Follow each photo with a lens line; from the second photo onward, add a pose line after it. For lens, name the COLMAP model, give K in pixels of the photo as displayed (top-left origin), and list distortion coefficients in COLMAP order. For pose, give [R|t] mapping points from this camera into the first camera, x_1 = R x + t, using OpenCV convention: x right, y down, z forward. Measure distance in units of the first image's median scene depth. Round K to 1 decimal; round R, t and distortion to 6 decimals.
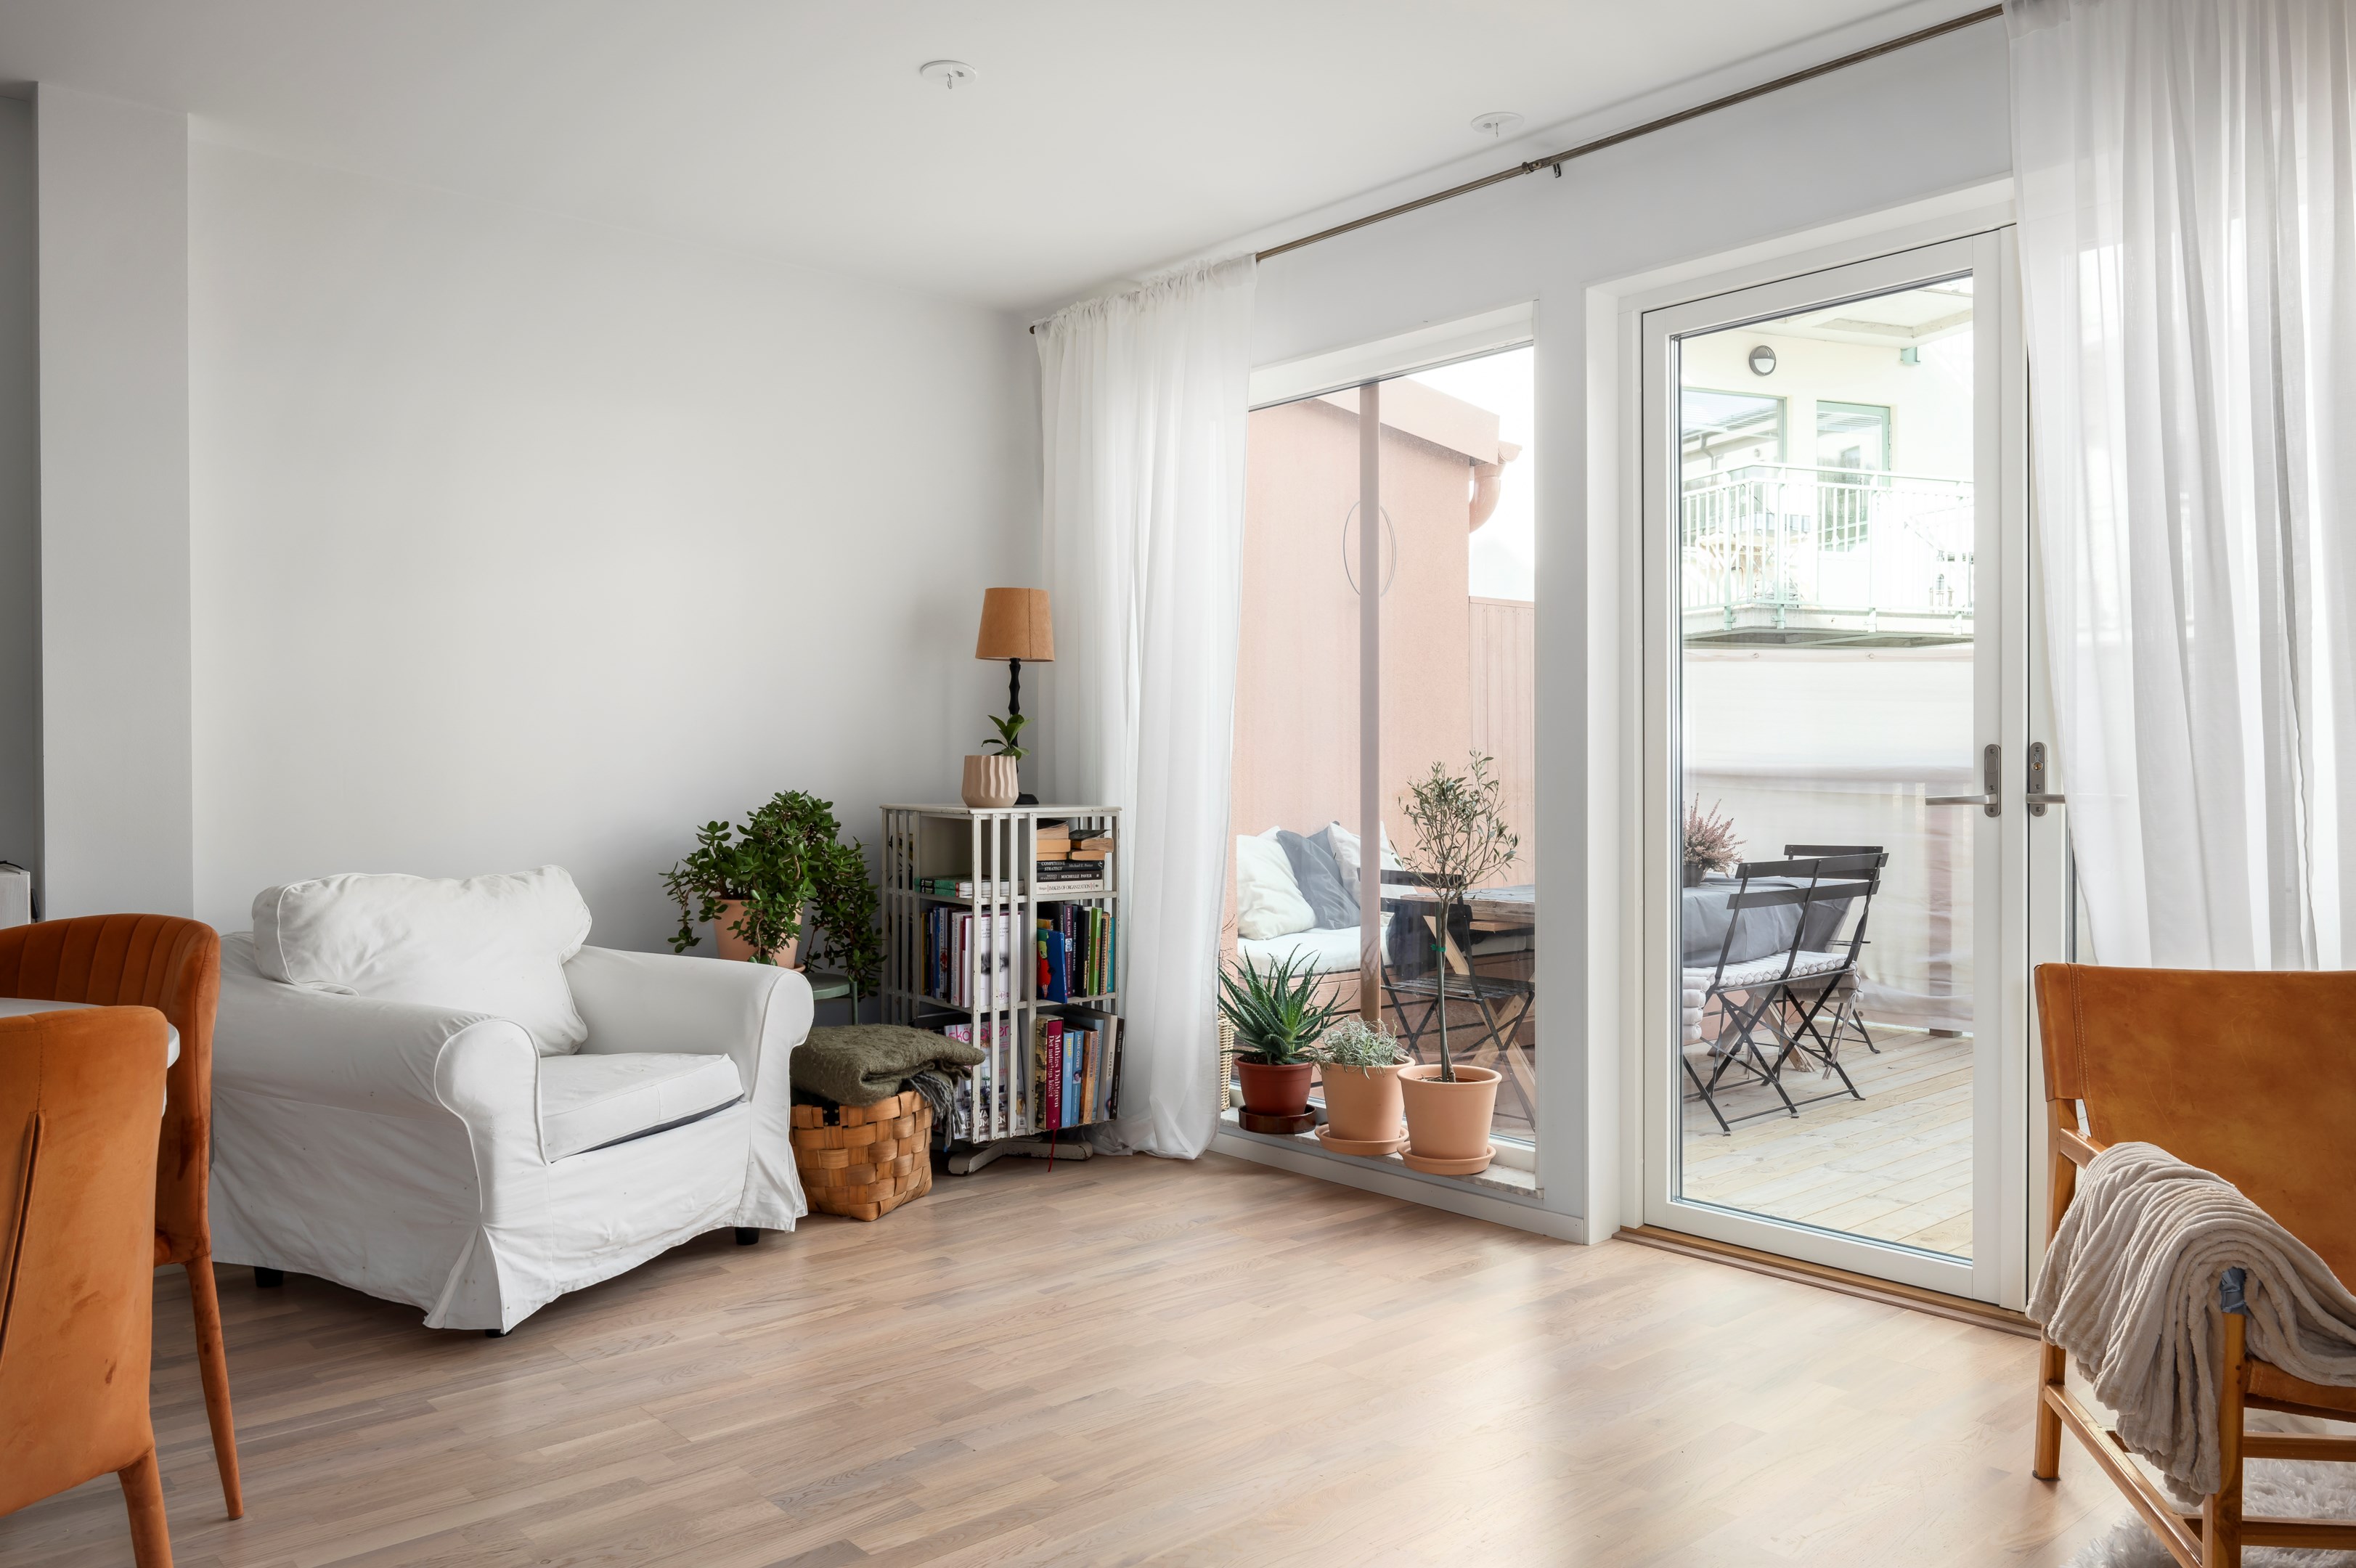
lens RADIAL K [[1695.1, 0, 1178.0], [0, 1695.1, 784.0], [0, 0, 1]] dist [0.014366, -0.054104]
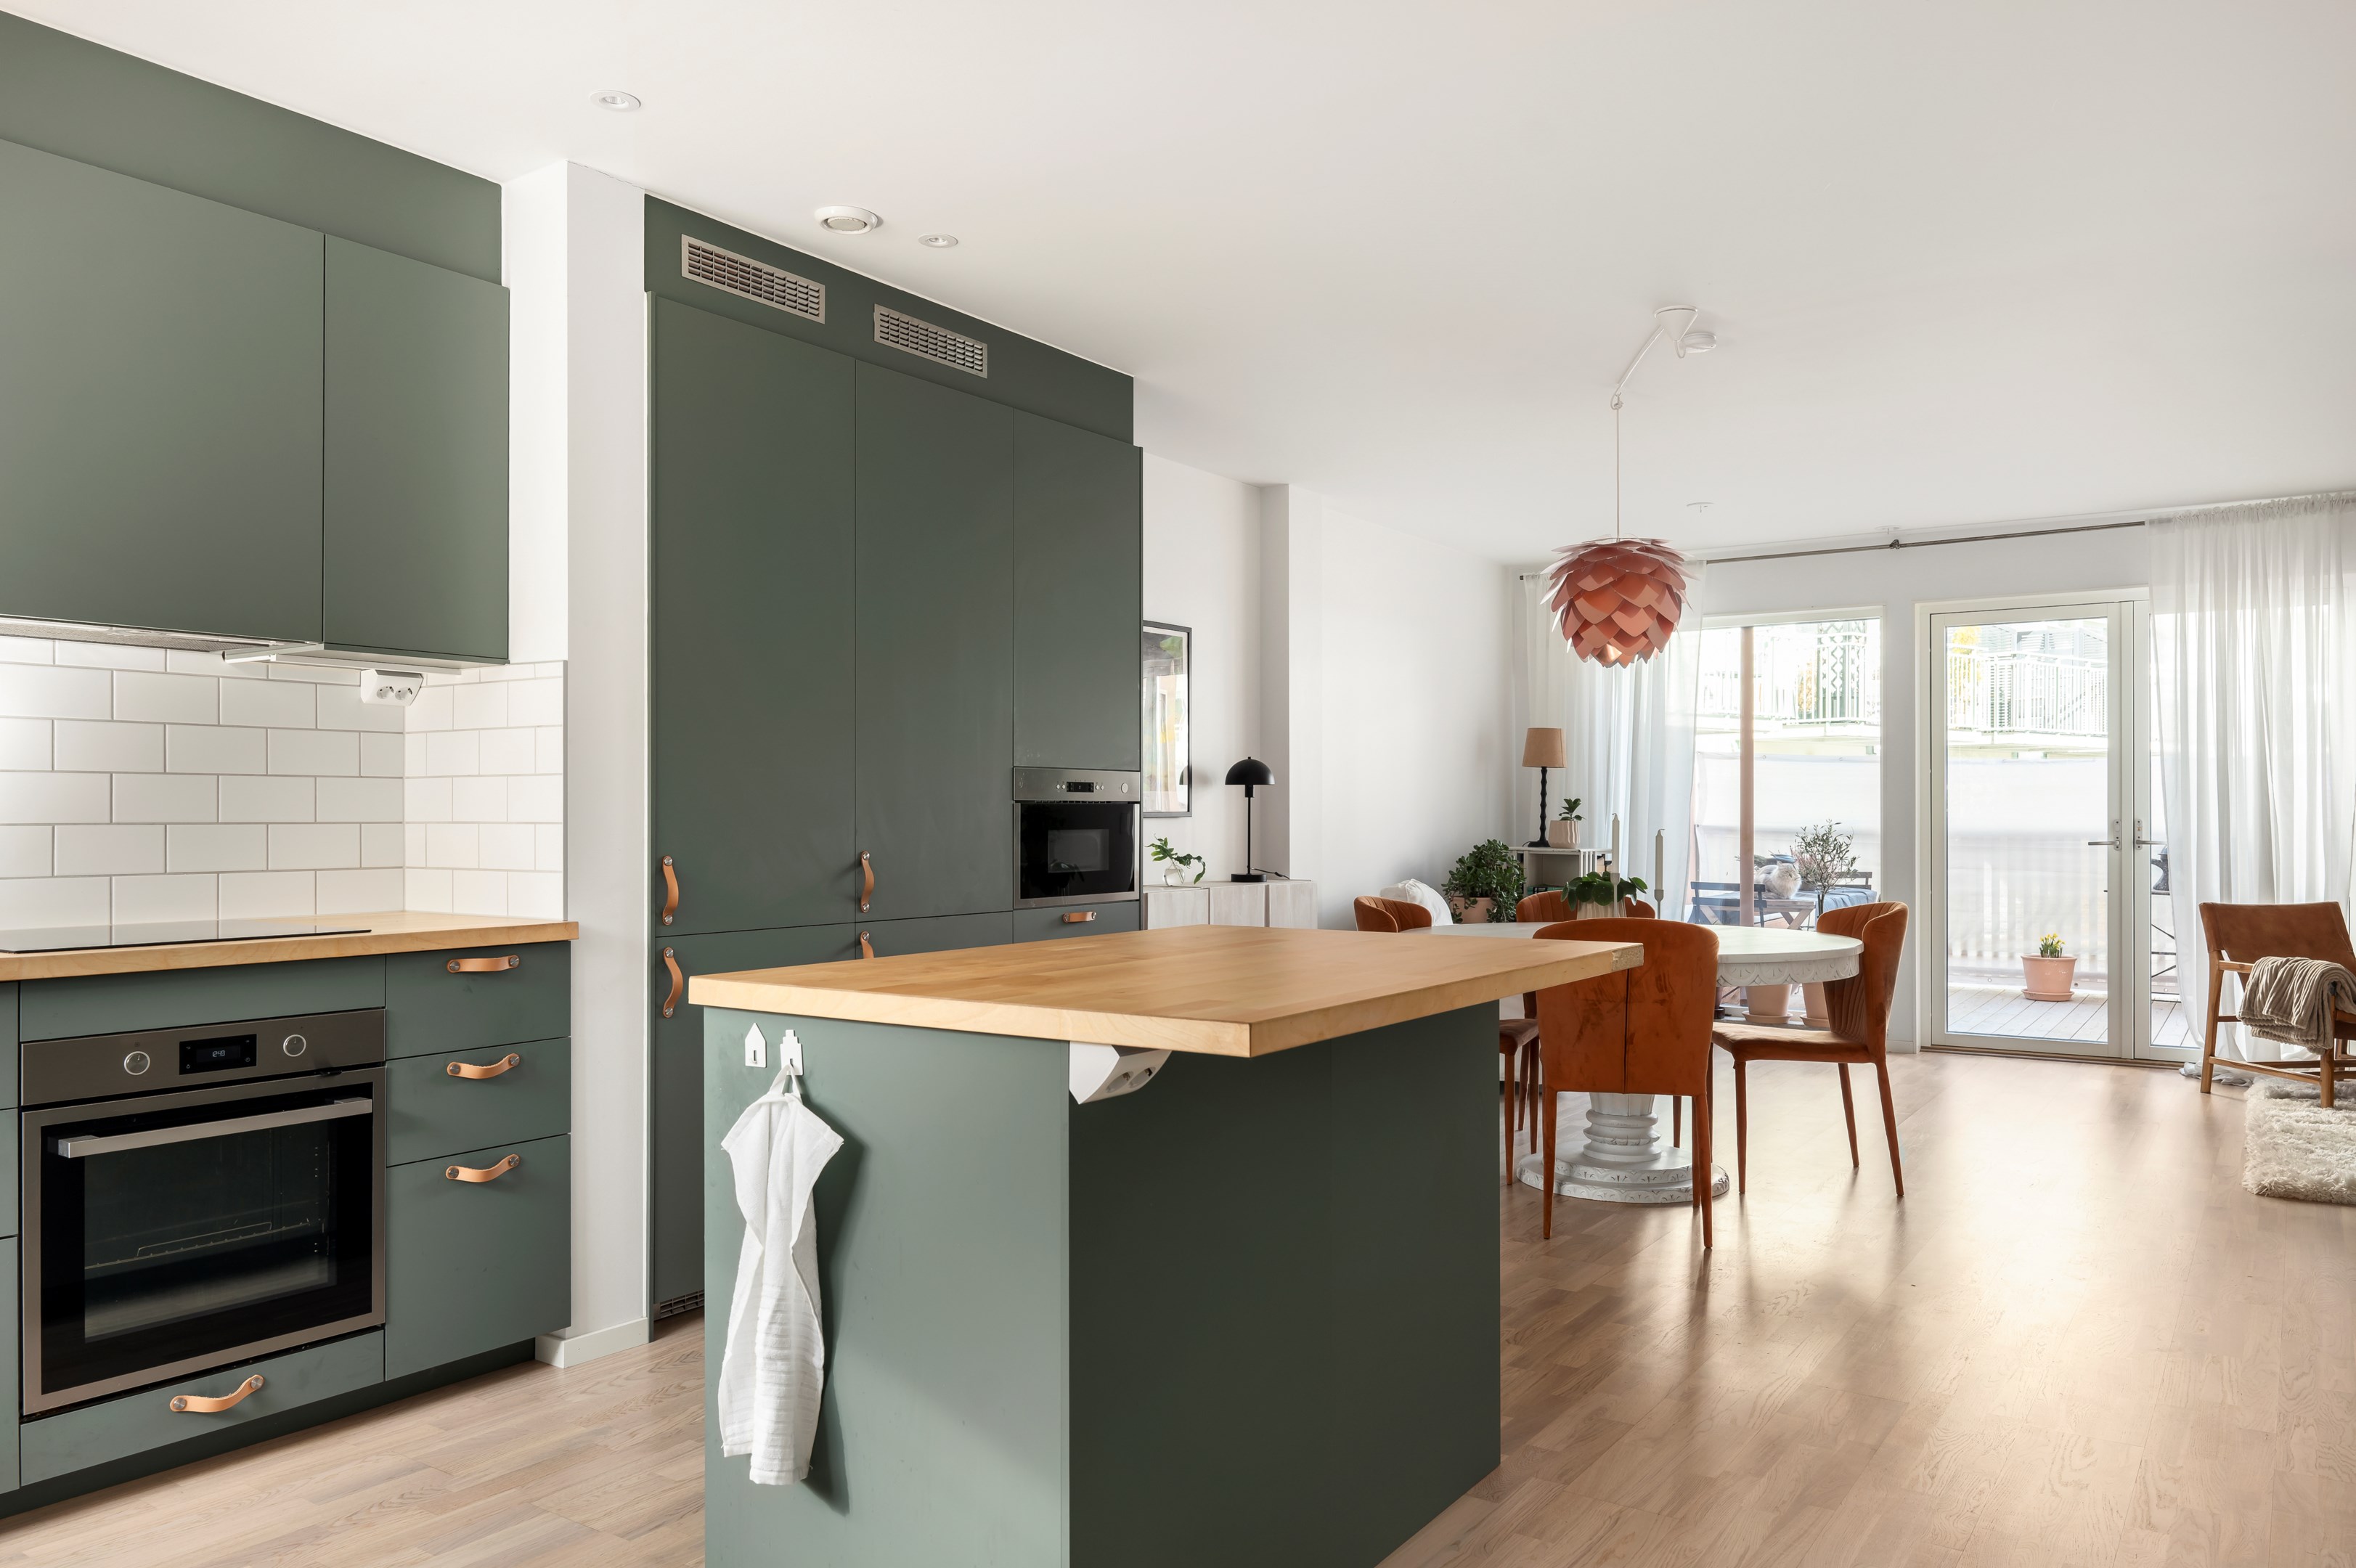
lens RADIAL K [[1627.1, 0, 1178.0], [0, 1627.1, 784.0], [0, 0, 1]] dist [-0.003147, -0.004945]
pose [[0.975181, 0.004655, 0.221361, -1.341163], [0.001482, 0.999619, -0.027549, -0.012111], [-0.221405, 0.027193, 0.974803, -0.948307]]
